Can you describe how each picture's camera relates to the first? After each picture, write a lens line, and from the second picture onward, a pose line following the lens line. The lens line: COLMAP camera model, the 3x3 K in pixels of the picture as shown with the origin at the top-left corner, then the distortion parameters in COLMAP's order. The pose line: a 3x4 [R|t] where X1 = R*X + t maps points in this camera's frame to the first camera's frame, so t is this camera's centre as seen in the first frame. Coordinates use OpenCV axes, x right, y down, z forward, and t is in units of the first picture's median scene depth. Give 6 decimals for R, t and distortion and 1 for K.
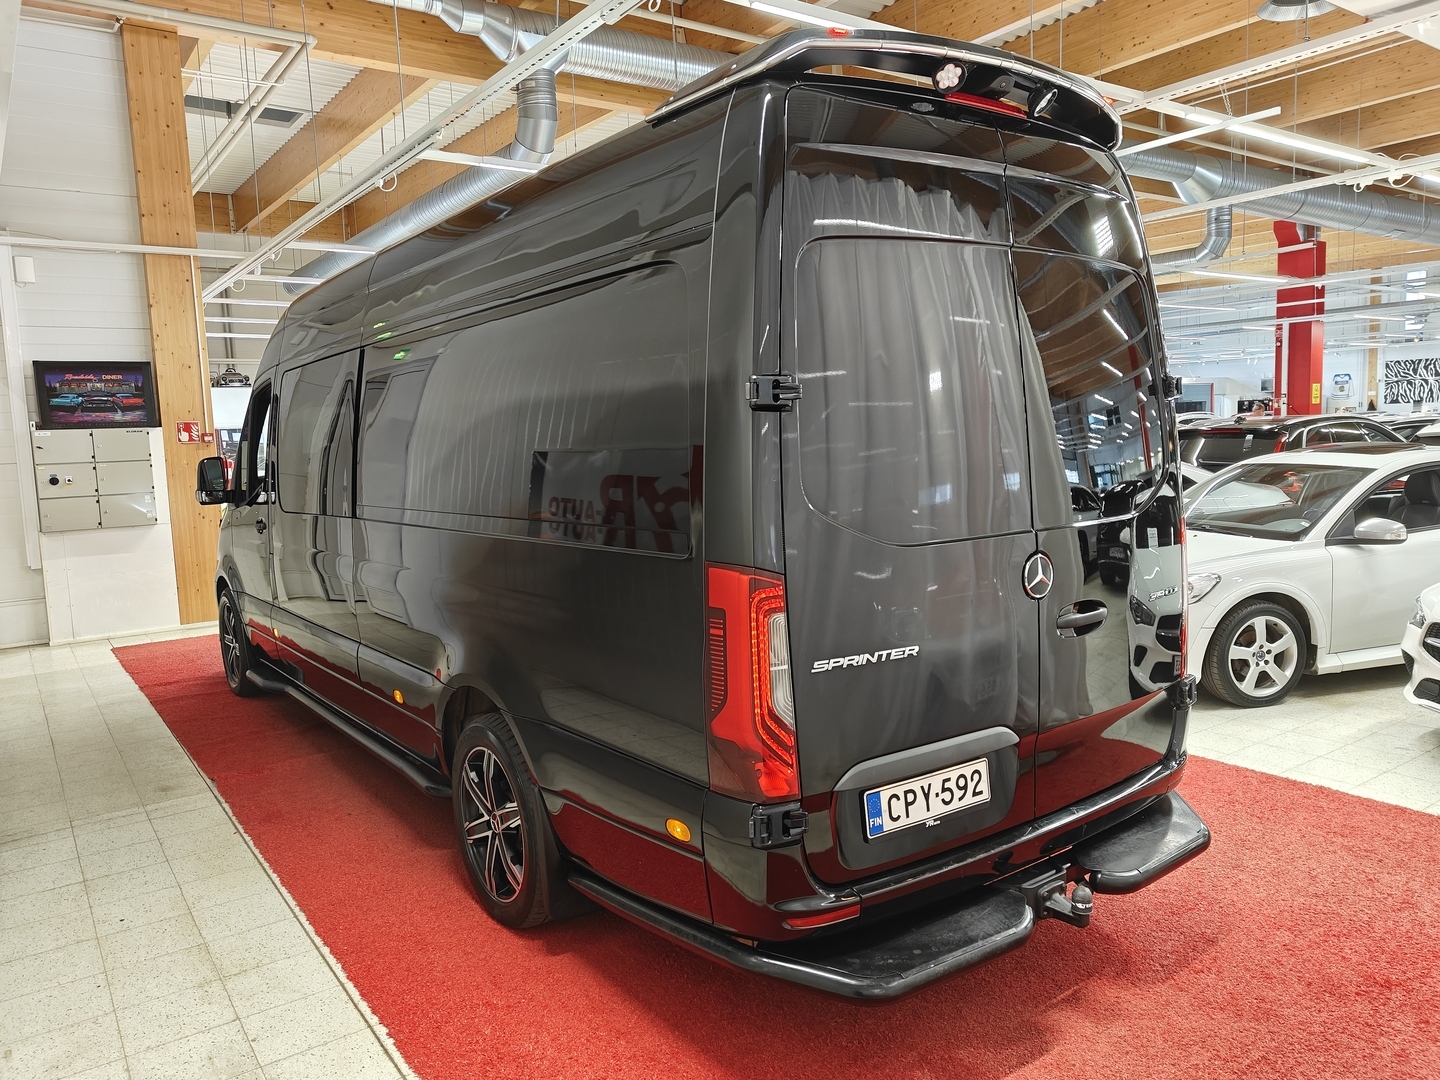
lens RADIAL K [[1034.6, 0, 715.8], [0, 1034.6, 543.3], [0, 0, 1]] dist [0.007857, -0.001468]
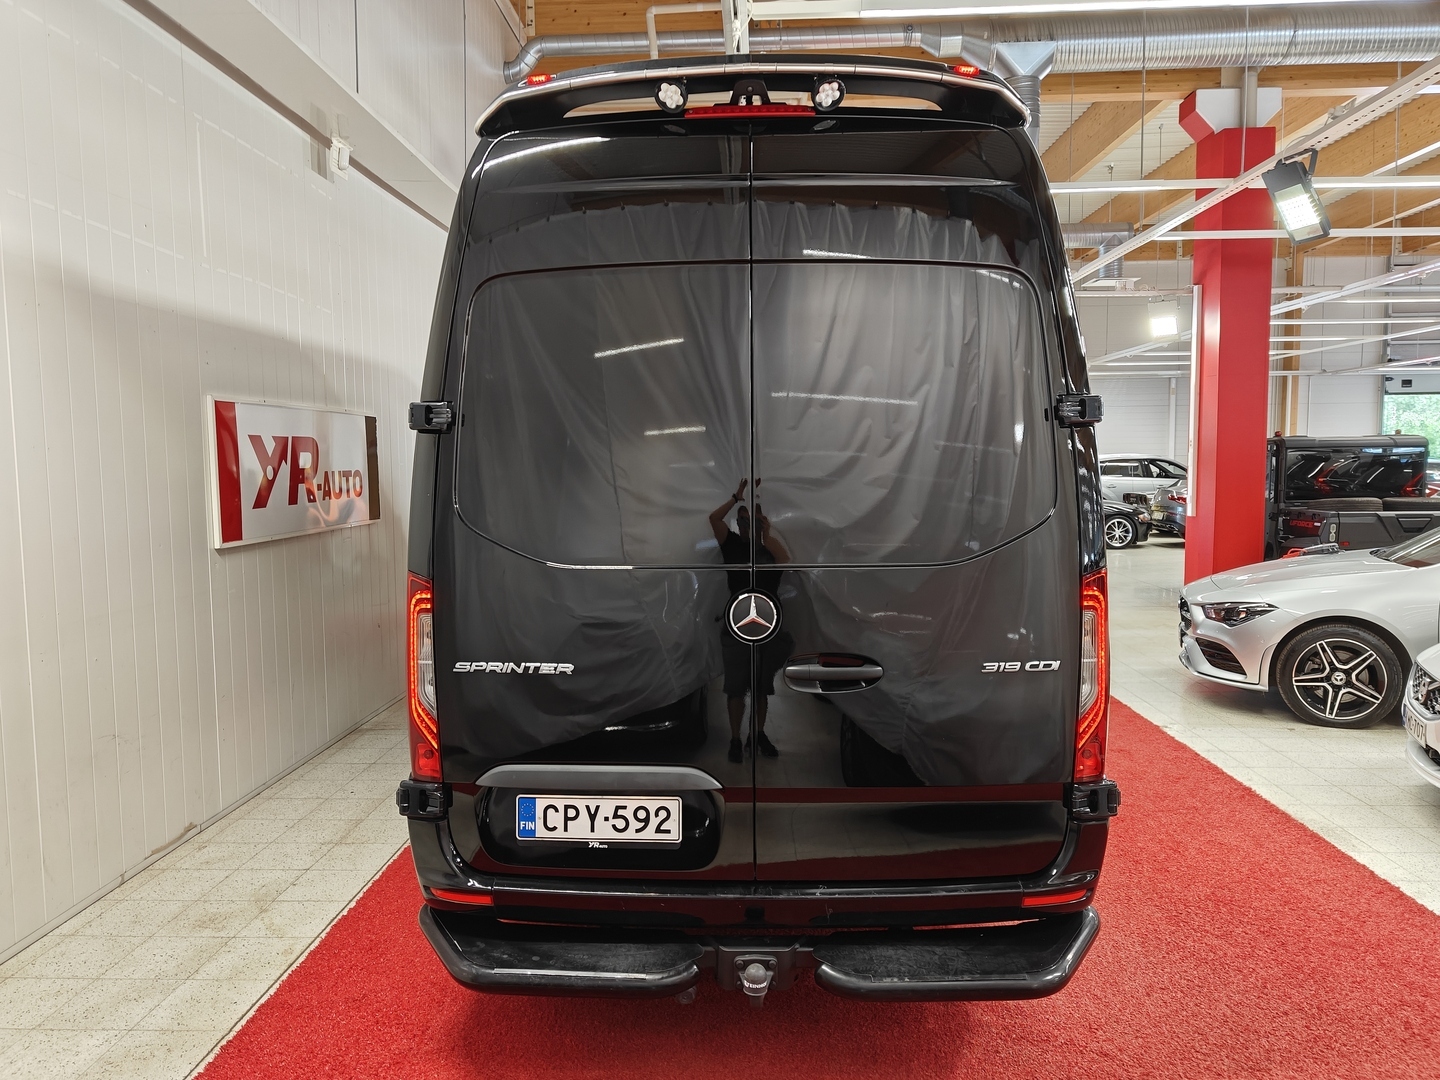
lens RADIAL K [[1032.5, 0, 721.2], [0, 1032.5, 548.0], [0, 0, 1]] dist [0.003779, 0.004466]
pose [[0.789769, 0.080661, -0.608077, 0.892510], [-0.084814, 0.996154, 0.021983, -0.049153], [0.607512, 0.034212, 0.793573, 0.268887]]
